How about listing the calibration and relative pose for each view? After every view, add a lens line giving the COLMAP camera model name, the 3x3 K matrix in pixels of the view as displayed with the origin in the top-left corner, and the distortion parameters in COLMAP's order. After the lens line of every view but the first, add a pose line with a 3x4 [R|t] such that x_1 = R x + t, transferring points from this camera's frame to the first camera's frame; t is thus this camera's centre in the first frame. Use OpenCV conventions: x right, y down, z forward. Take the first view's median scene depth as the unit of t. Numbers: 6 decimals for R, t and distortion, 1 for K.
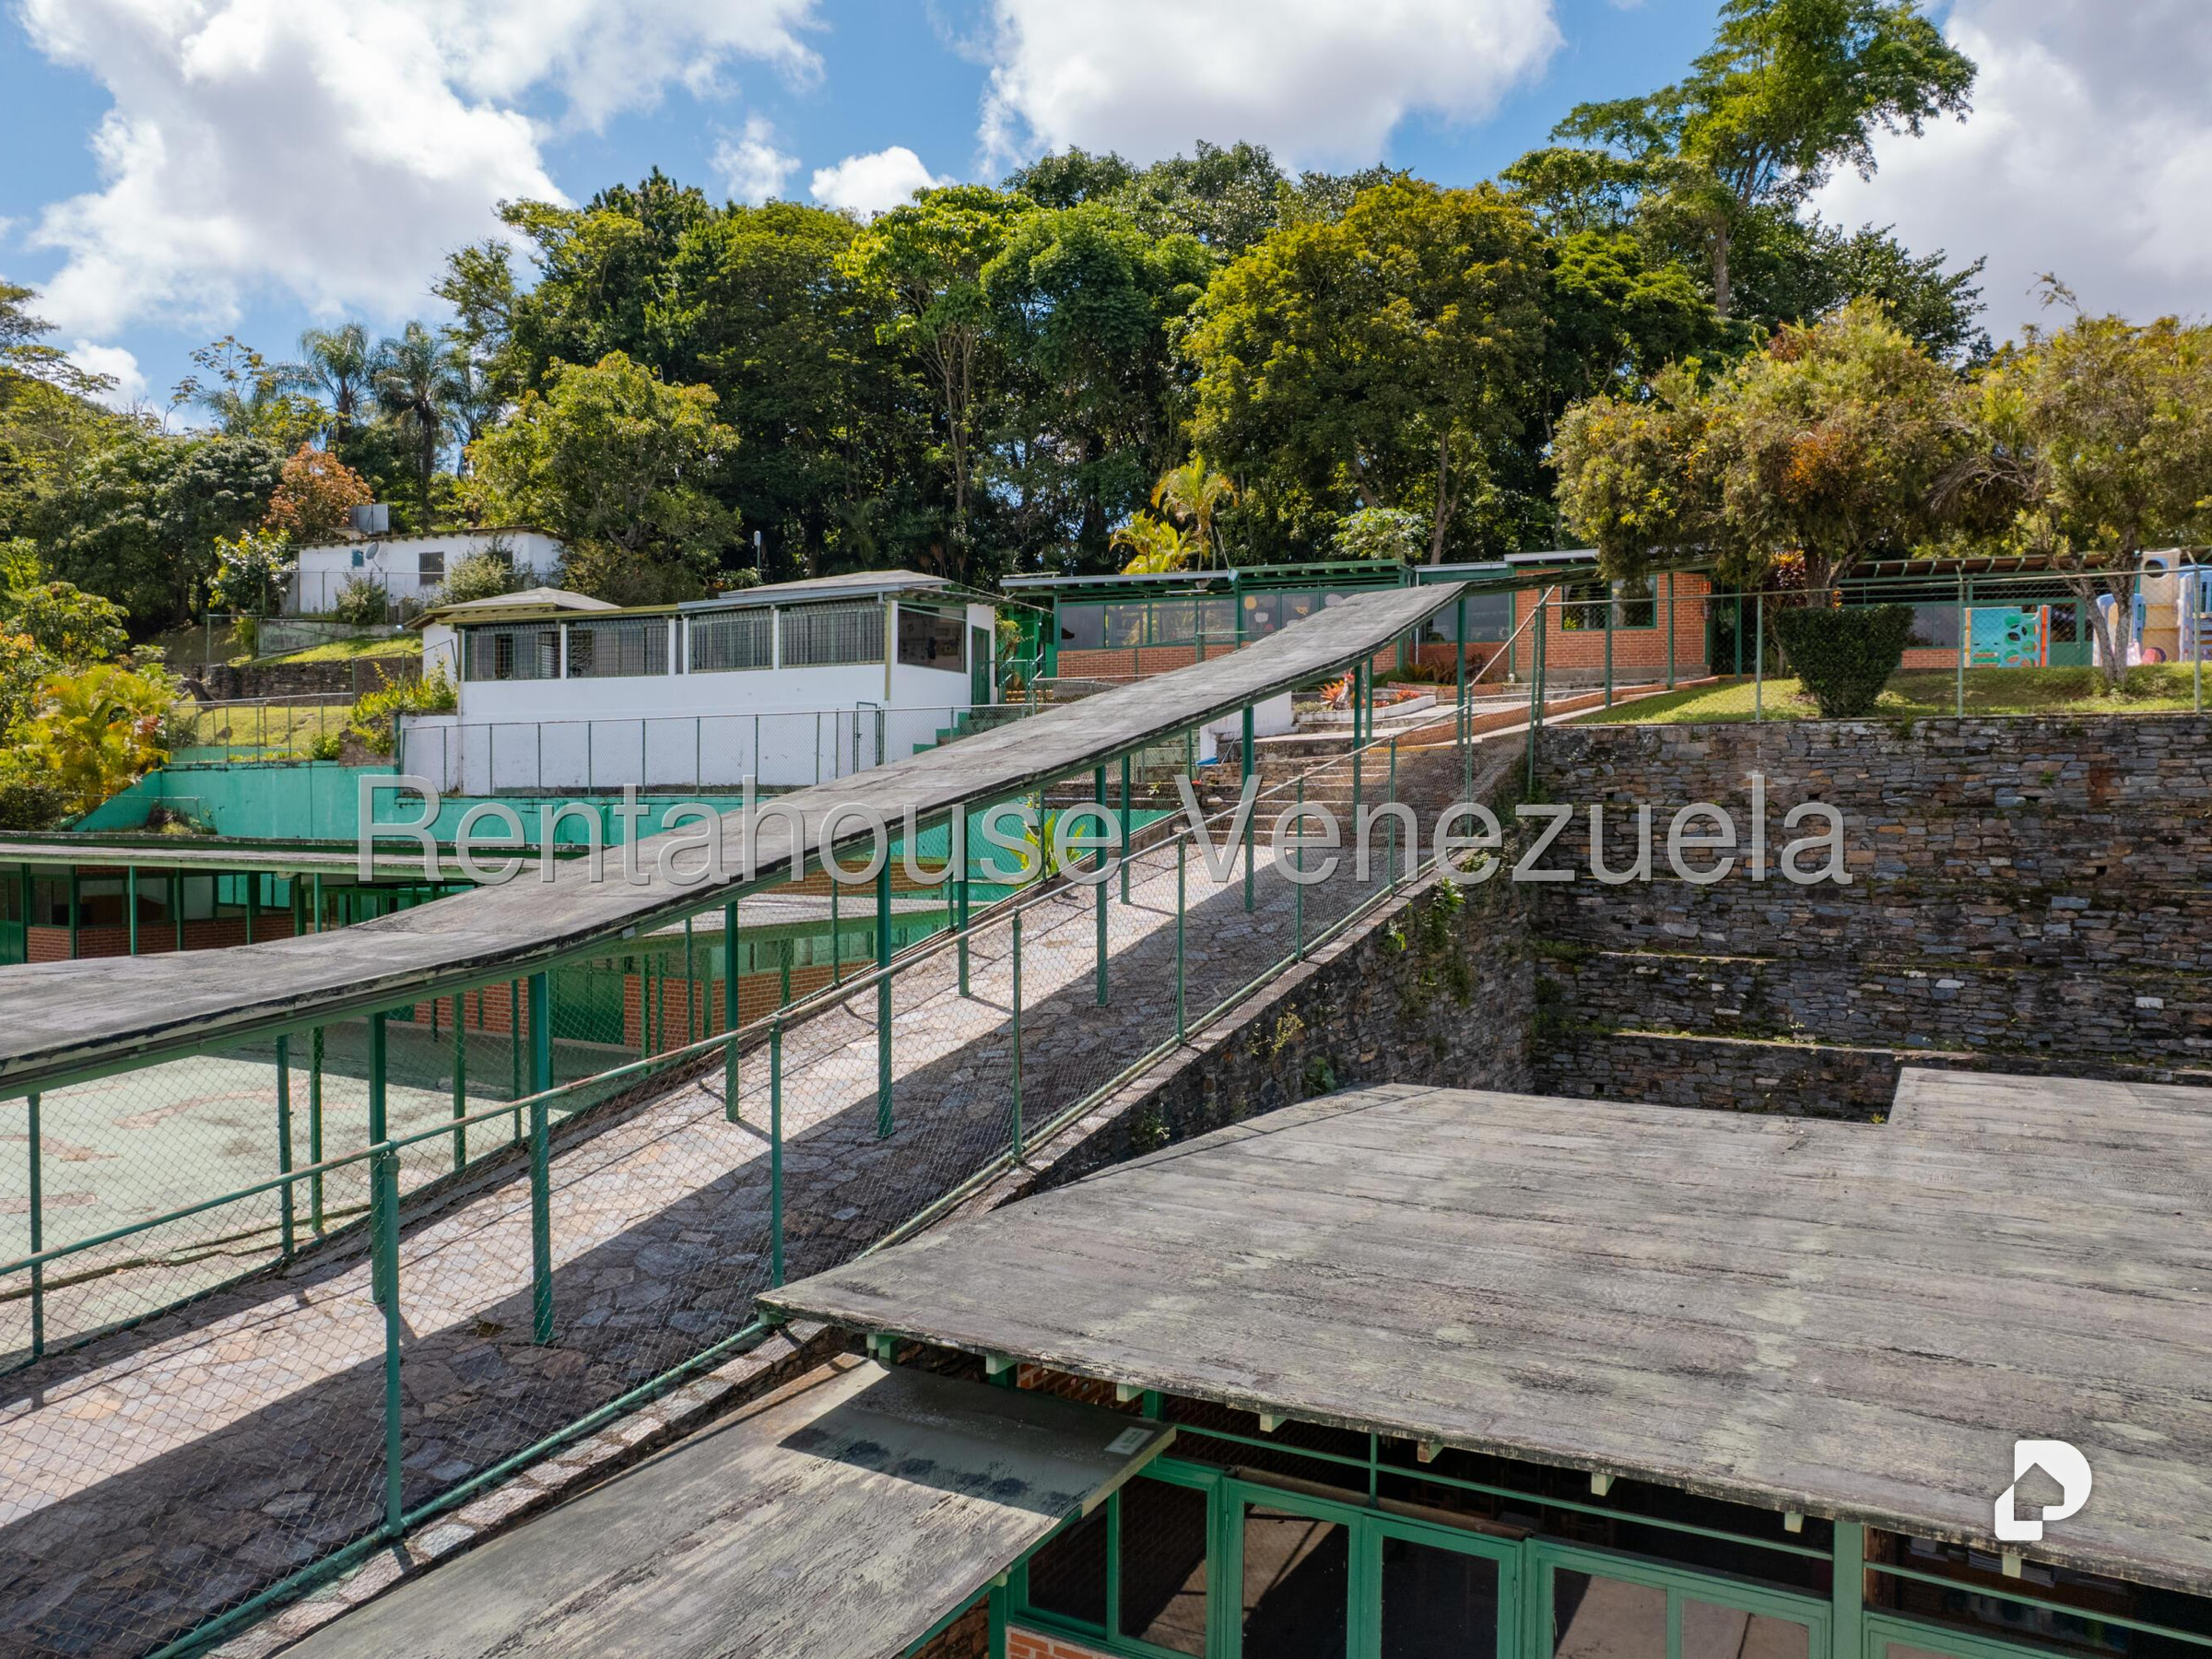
lens RADIAL K [[1586.3, 0, 1104.5], [0, 1586.3, 844.9], [0, 0, 1]] dist [-0.076872, 0.068337]
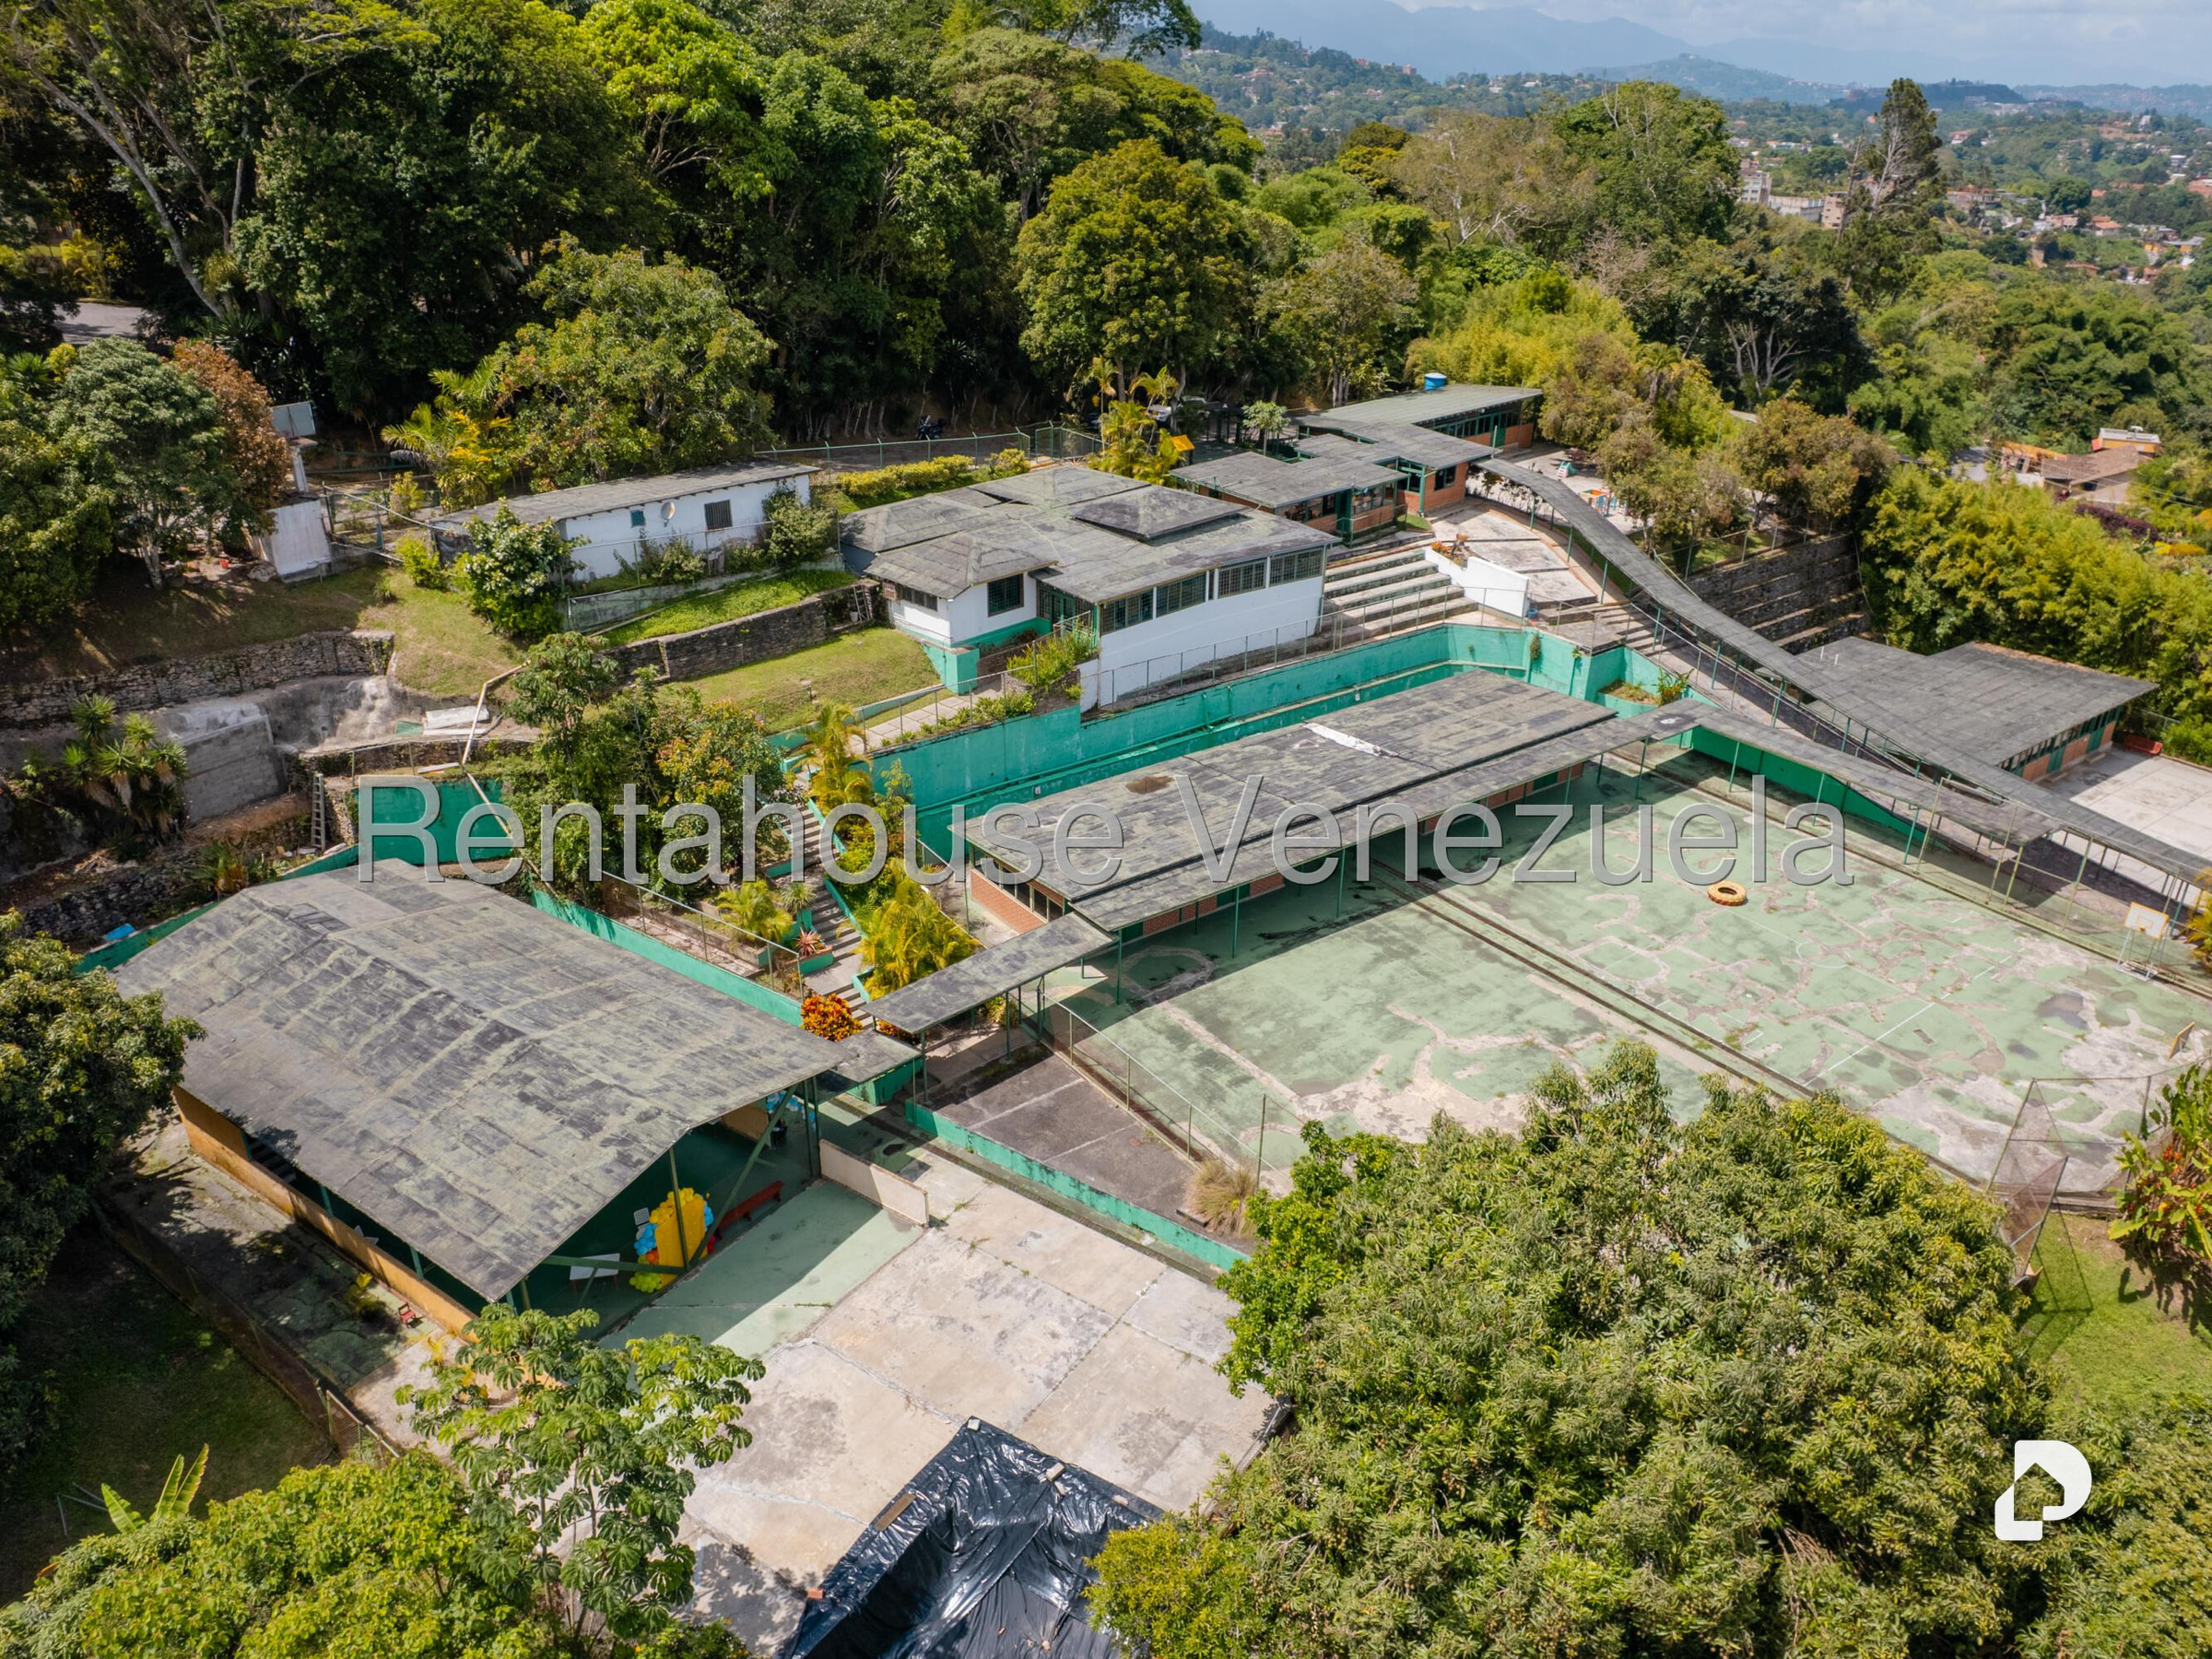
lens RADIAL K [[1586.3, 0, 1114.7], [0, 1586.3, 849.1], [0, 0, 1]] dist [-0.076872, 0.068337]
pose [[0.407993, -0.410427, 0.815532, -1.309723], [0.018486, 0.896789, 0.442072, -0.449856], [-0.912798, -0.165286, 0.373470, 0.291453]]
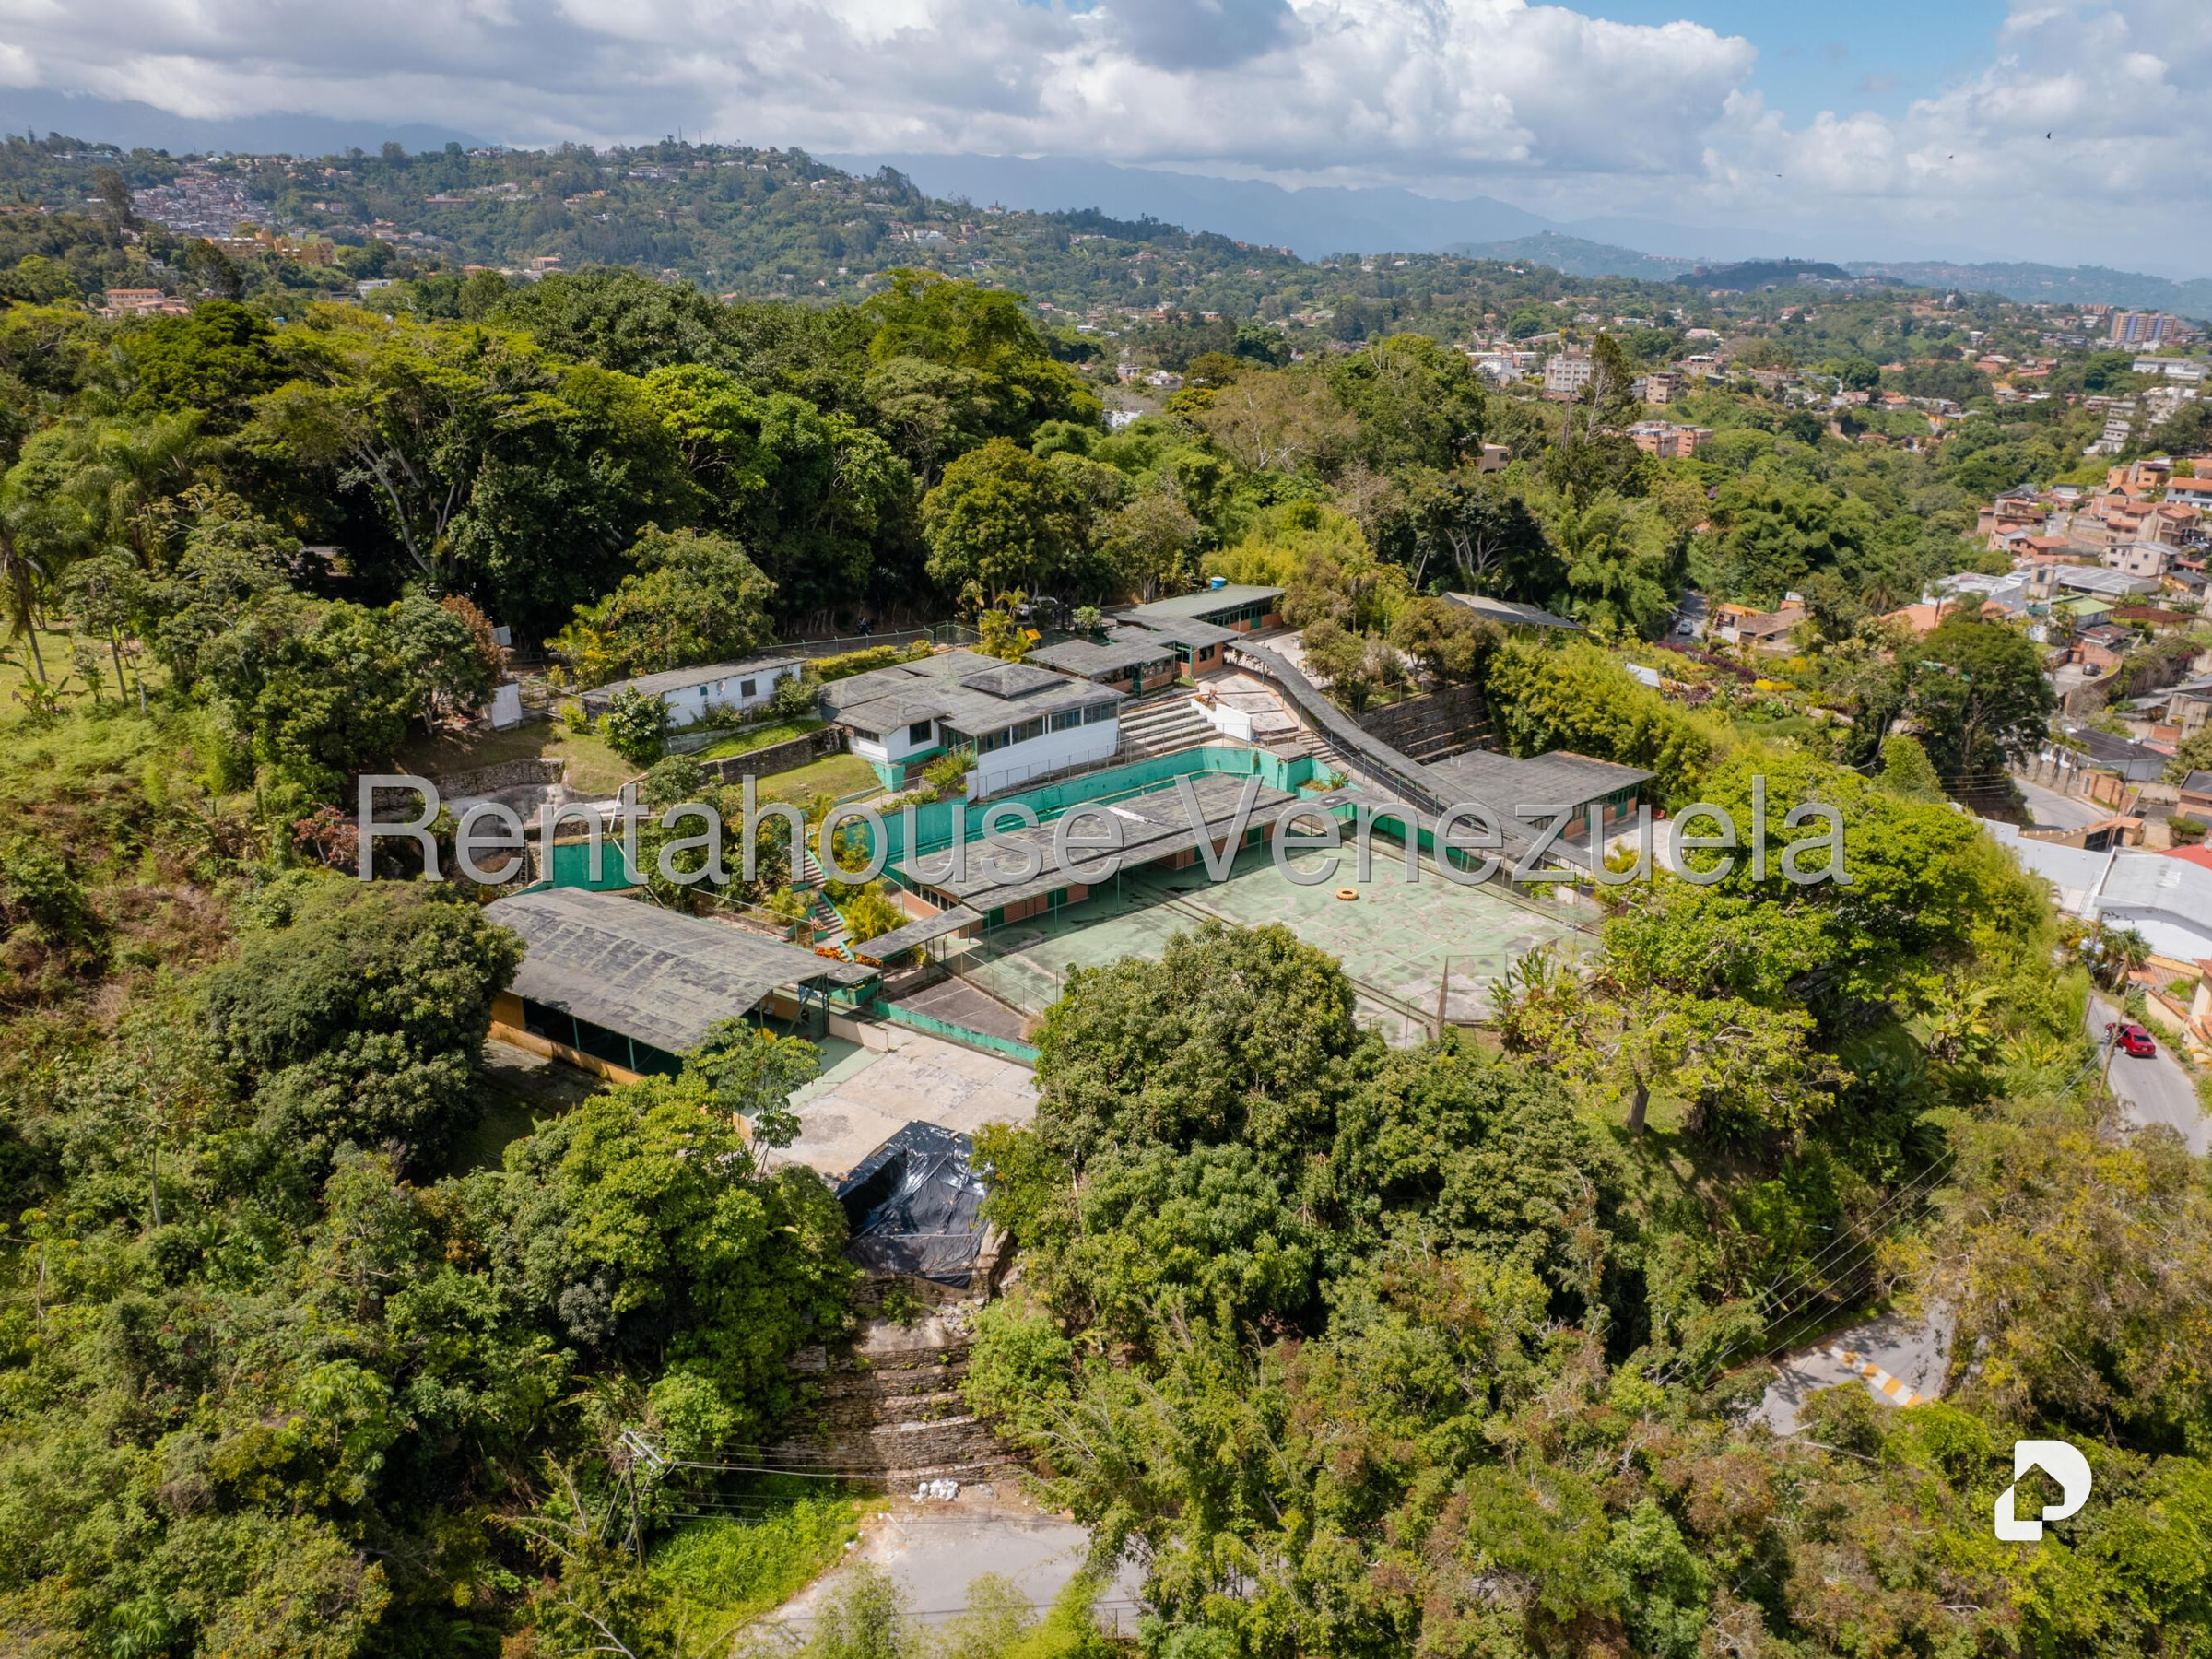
lens RADIAL K [[1586.3, 0, 1116.2], [0, 1586.3, 837.8], [0, 0, 1]] dist [-0.076872, 0.068337]
pose [[0.348596, -0.333502, 0.875932, -1.968457], [0.020678, 0.937063, 0.348548, -0.652692], [-0.937045, -0.103390, 0.333553, -0.051467]]
